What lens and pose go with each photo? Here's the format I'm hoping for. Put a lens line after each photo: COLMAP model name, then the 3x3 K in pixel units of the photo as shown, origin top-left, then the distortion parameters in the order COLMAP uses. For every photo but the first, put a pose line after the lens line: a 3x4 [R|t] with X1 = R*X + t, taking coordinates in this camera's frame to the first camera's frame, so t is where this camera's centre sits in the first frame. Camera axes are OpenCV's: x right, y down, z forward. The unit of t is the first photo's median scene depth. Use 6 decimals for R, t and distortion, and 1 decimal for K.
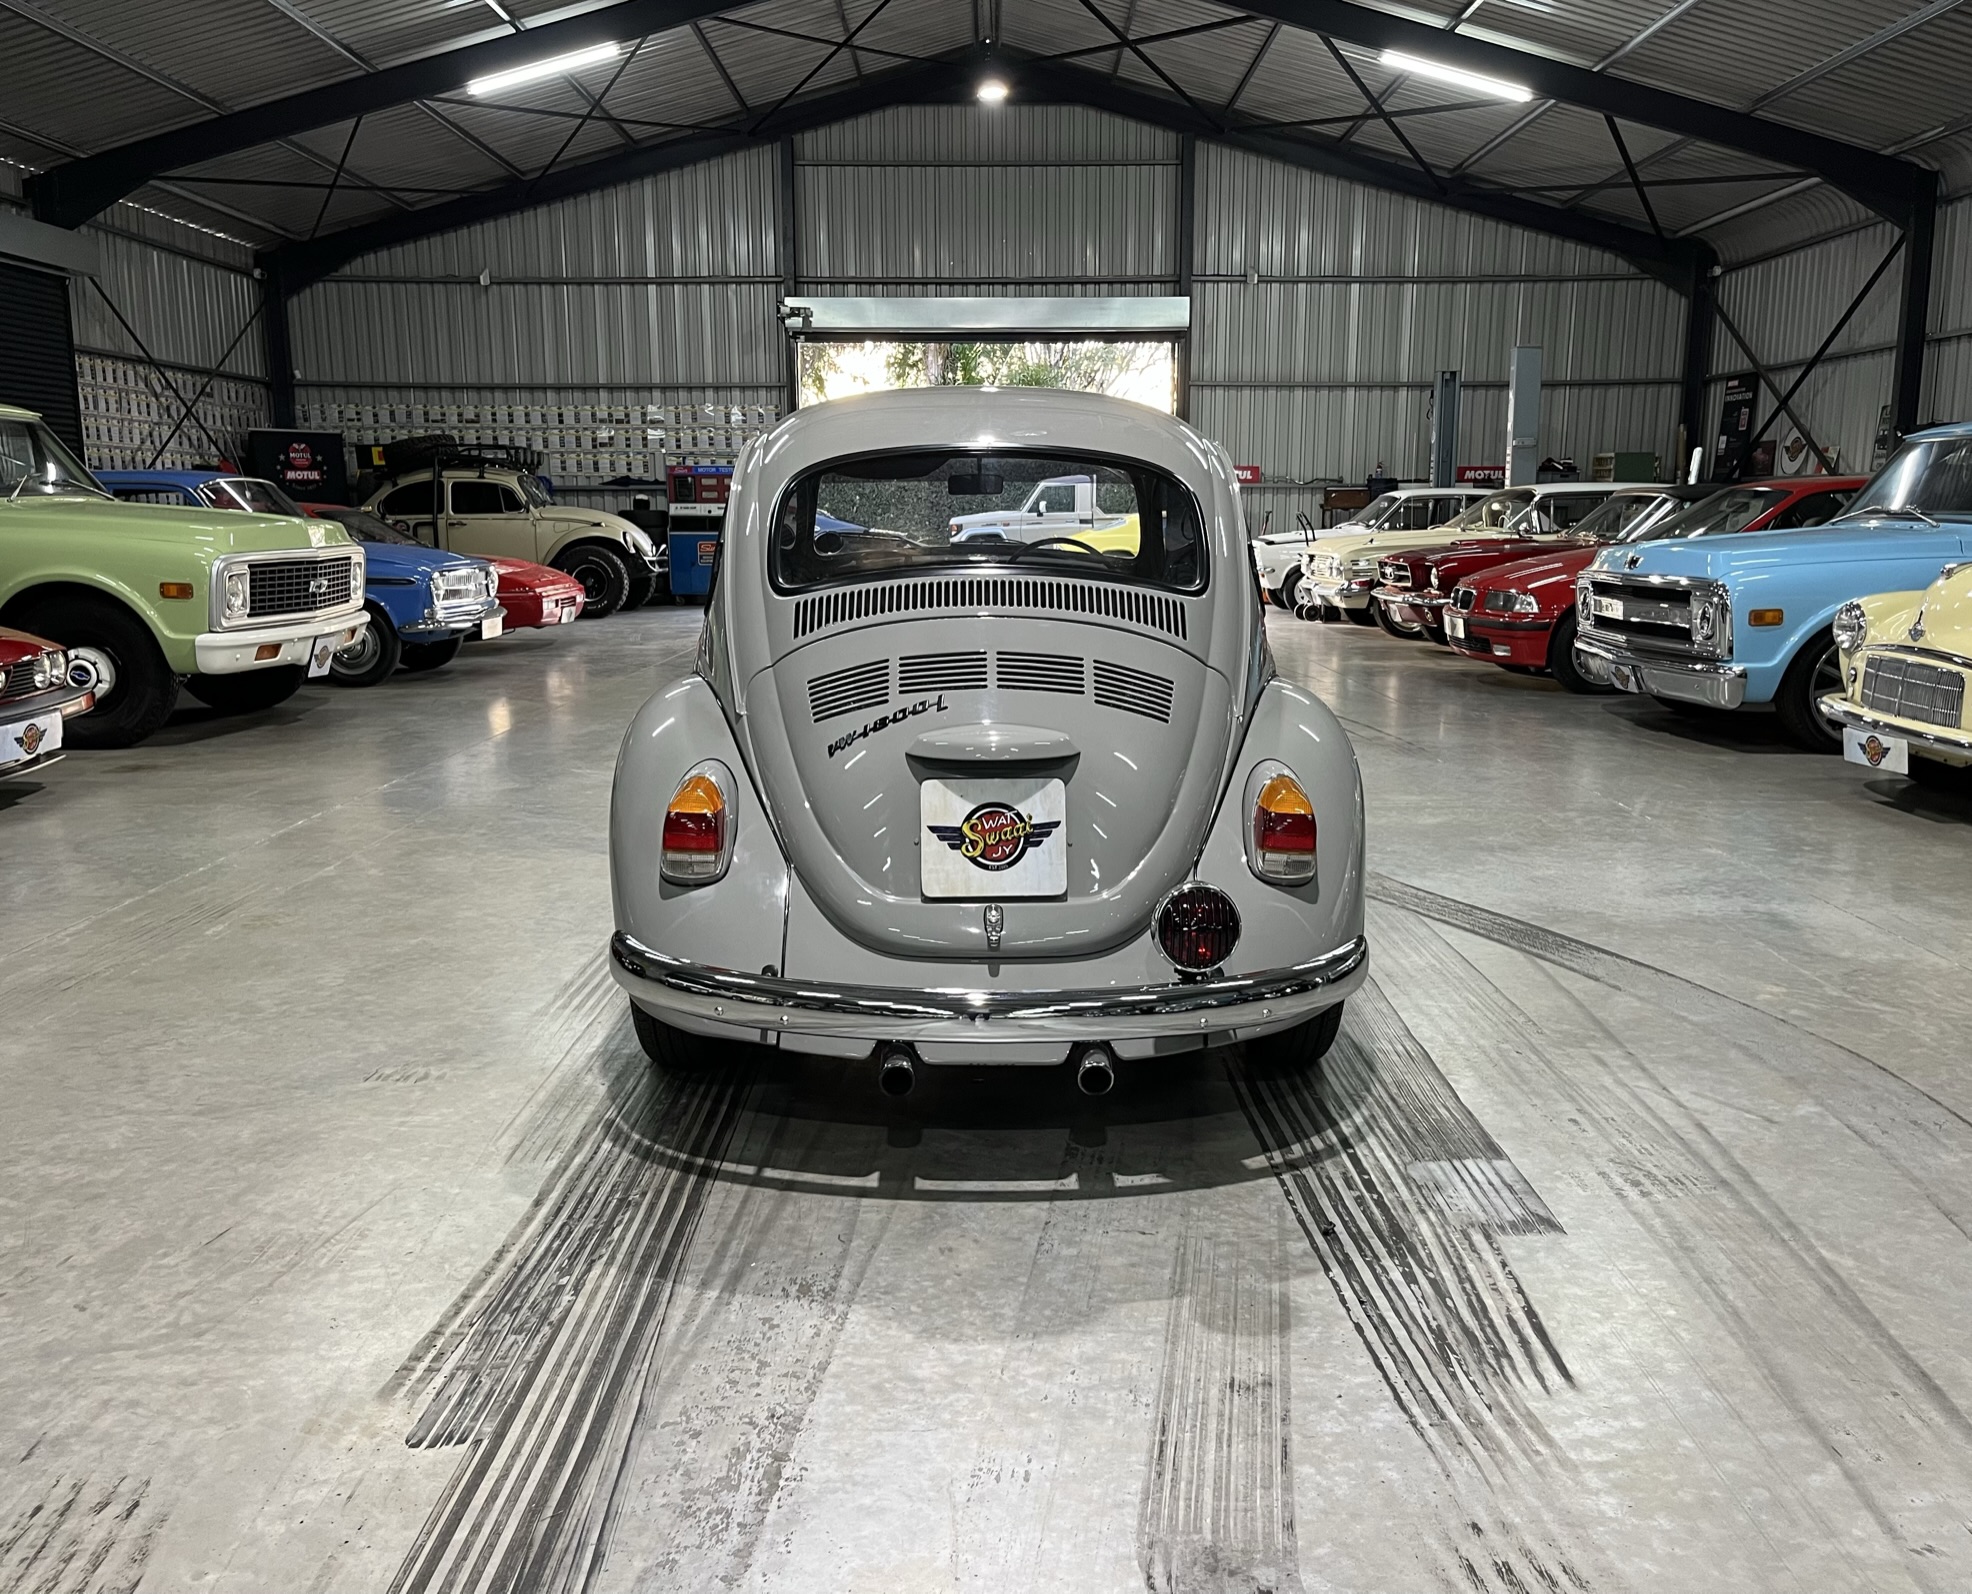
lens RADIAL K [[1610.7, 0, 1010.0], [0, 1610.7, 800.5], [0, 0, 1]] dist [0.059182, -0.068453]
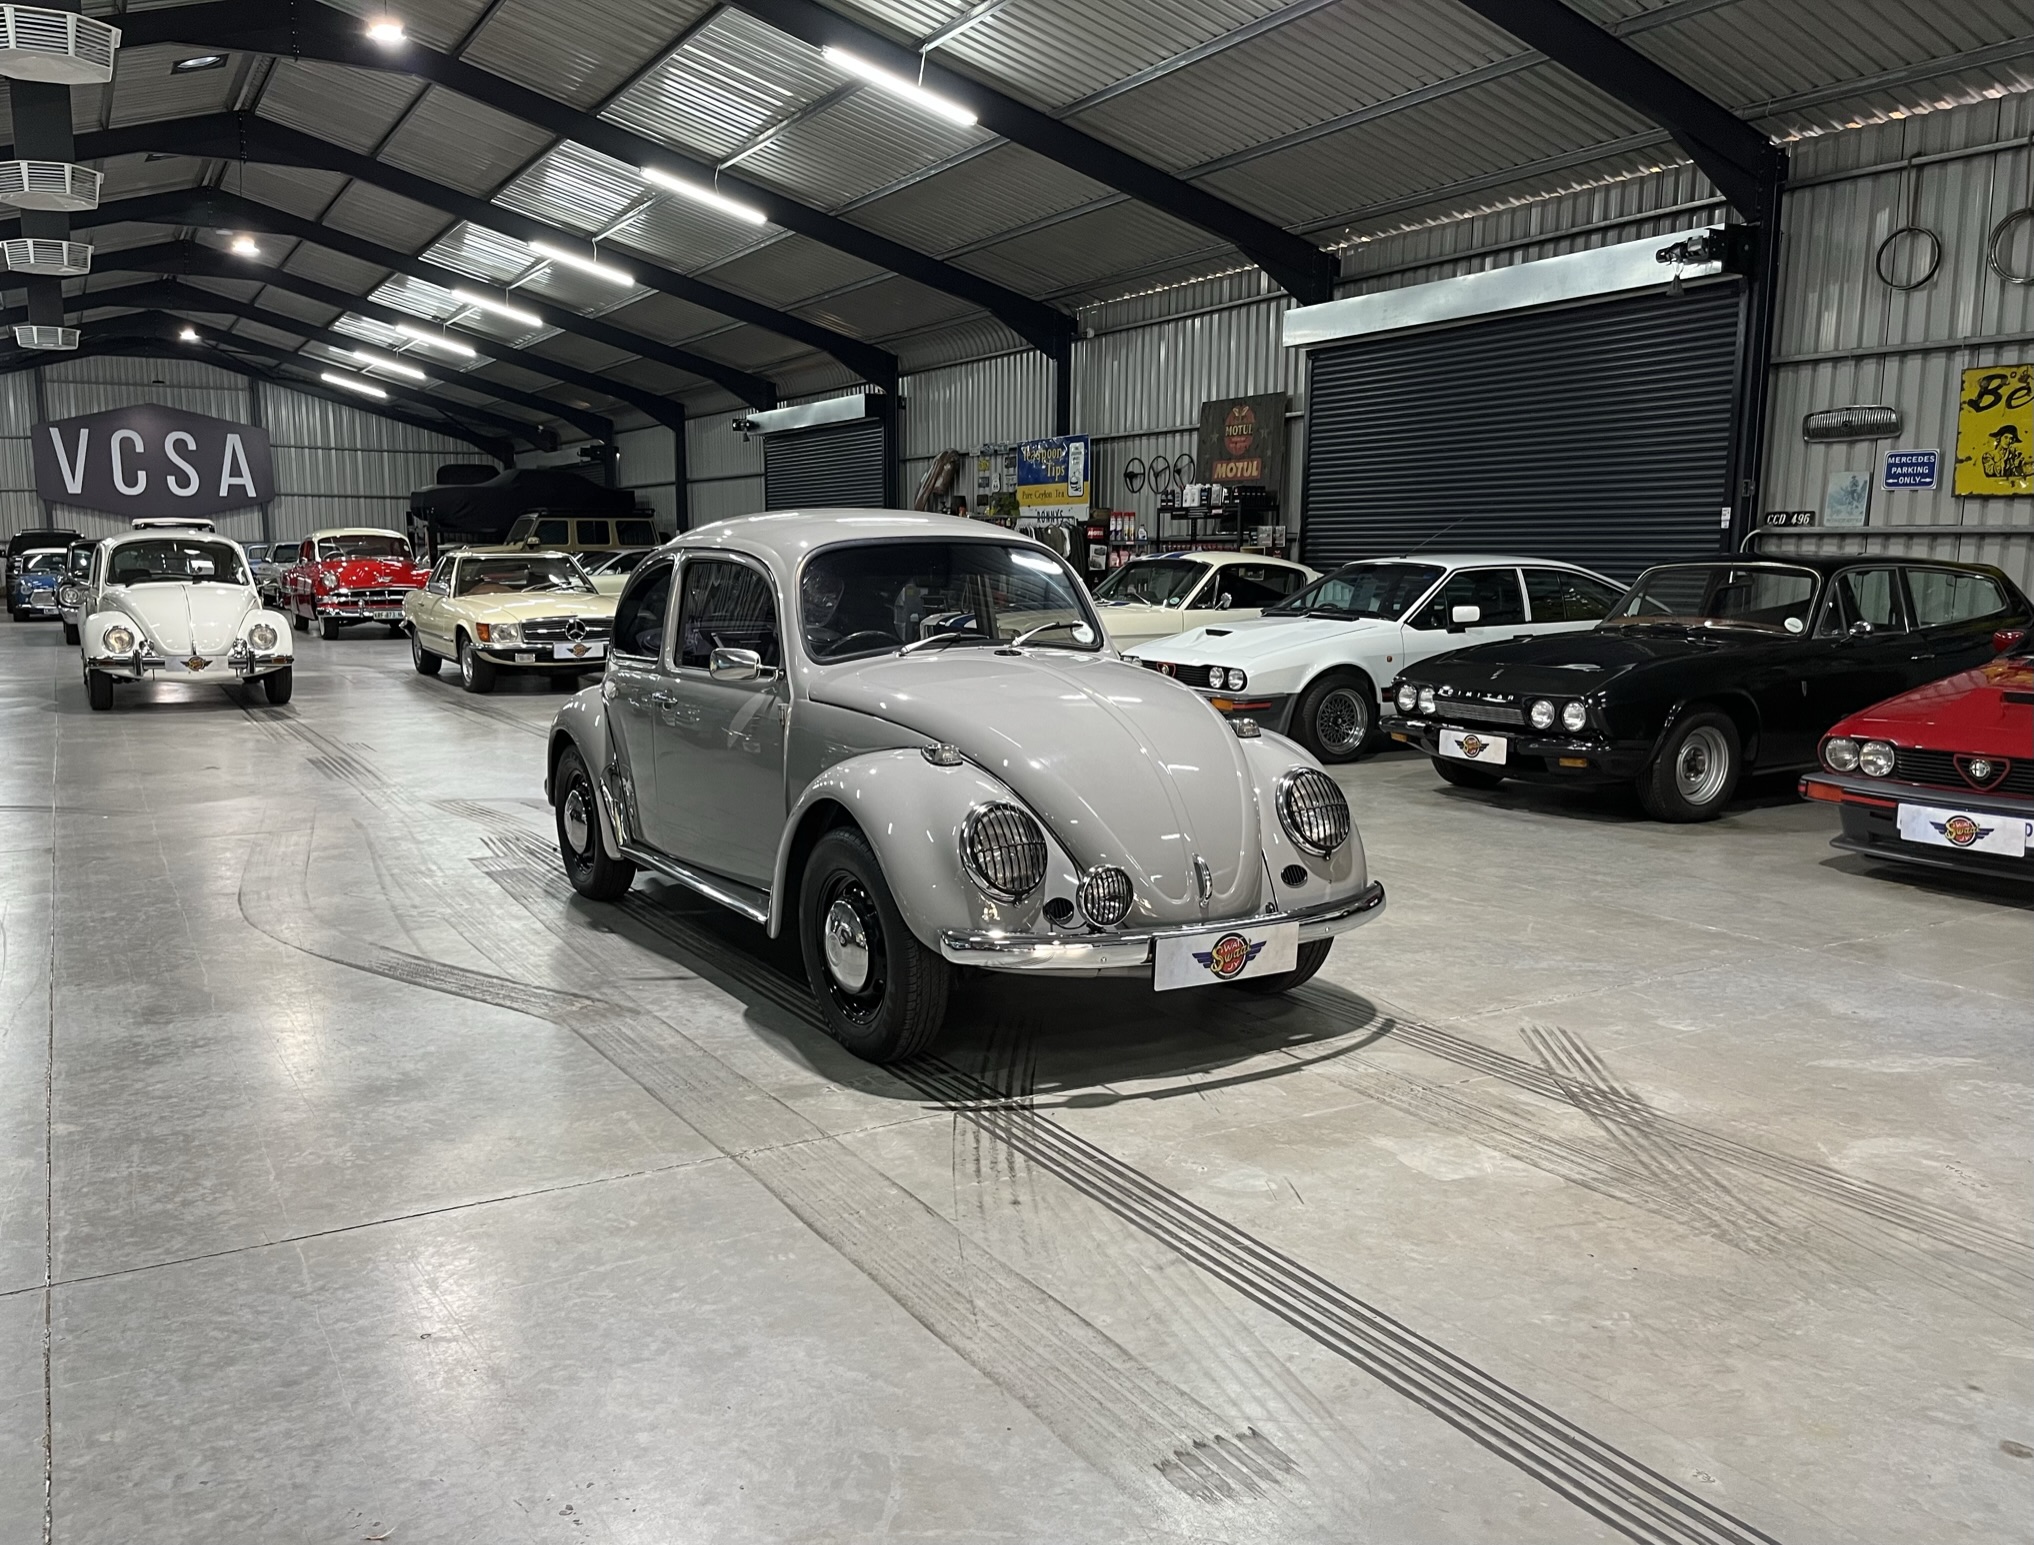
lens RADIAL K [[1596.7, 0, 984.2], [0, 1596.7, 802.0], [0, 0, 1]] dist [0.078899, -0.102414]
pose [[-0.875038, 0.076118, -0.478033, 0.289216], [-0.085845, 0.947502, 0.308012, -0.238470], [0.476382, 0.310559, -0.822565, 1.199840]]
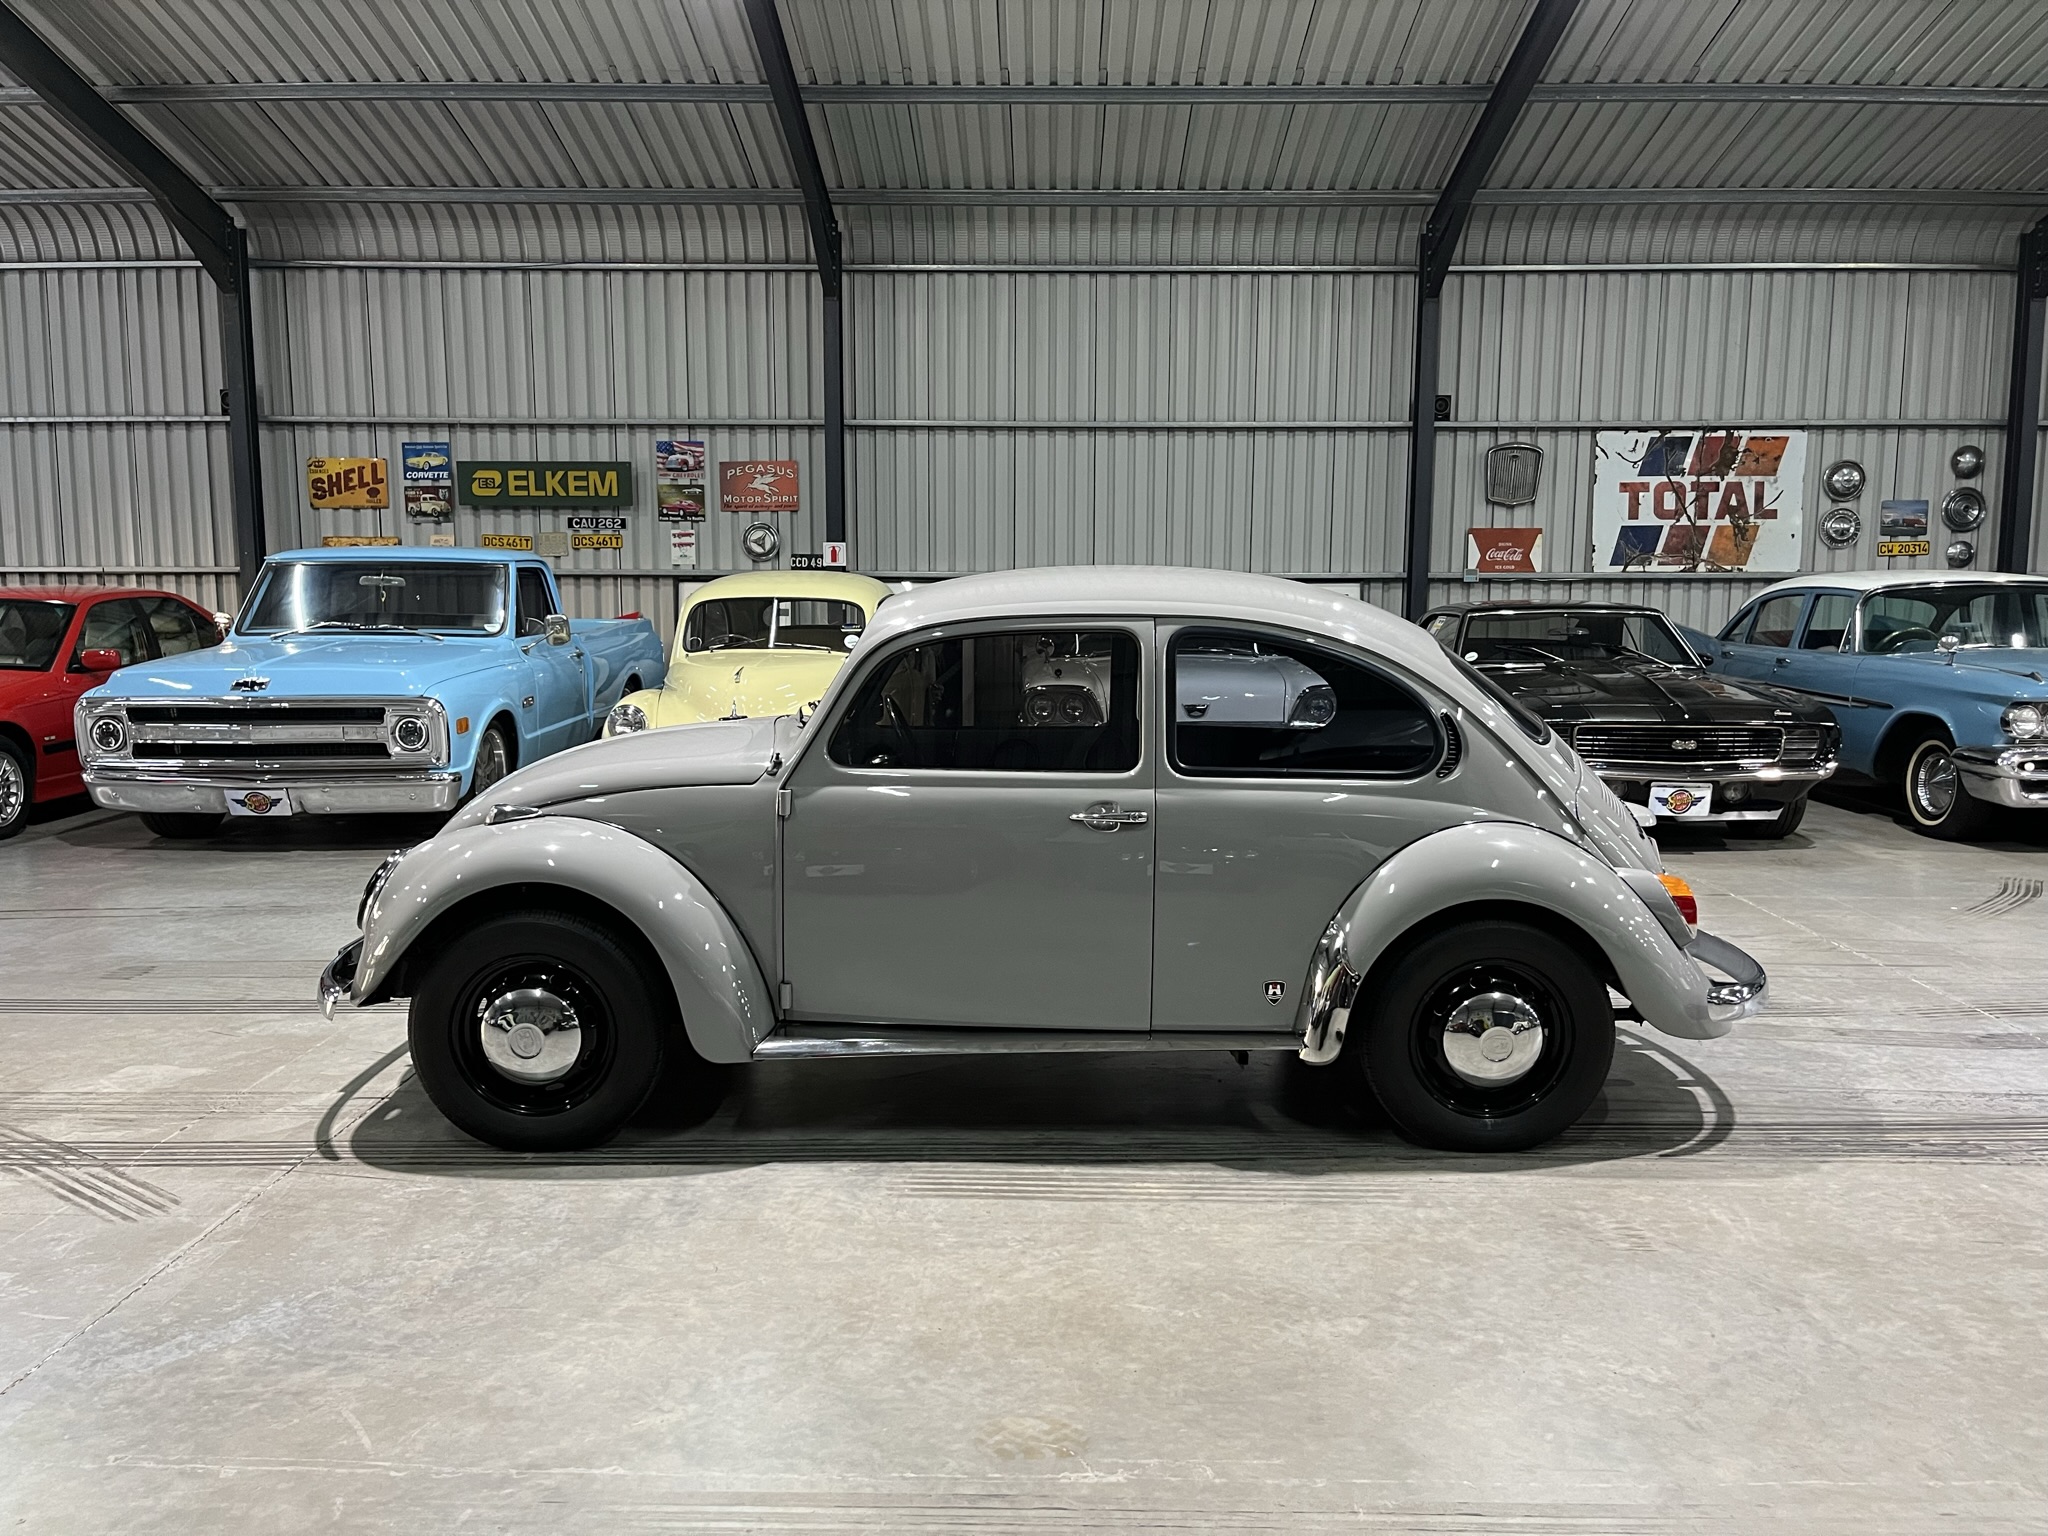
lens RADIAL K [[1547.0, 0, 1031.7], [0, 1547.0, 768.0], [0, 0, 1]] dist [0.071332, -0.096835]
pose [[0.019133, -0.117397, 0.992901, -0.582125], [0.174507, 0.978231, 0.112300, -0.131888], [-0.984470, 0.171120, 0.039203, 0.558402]]
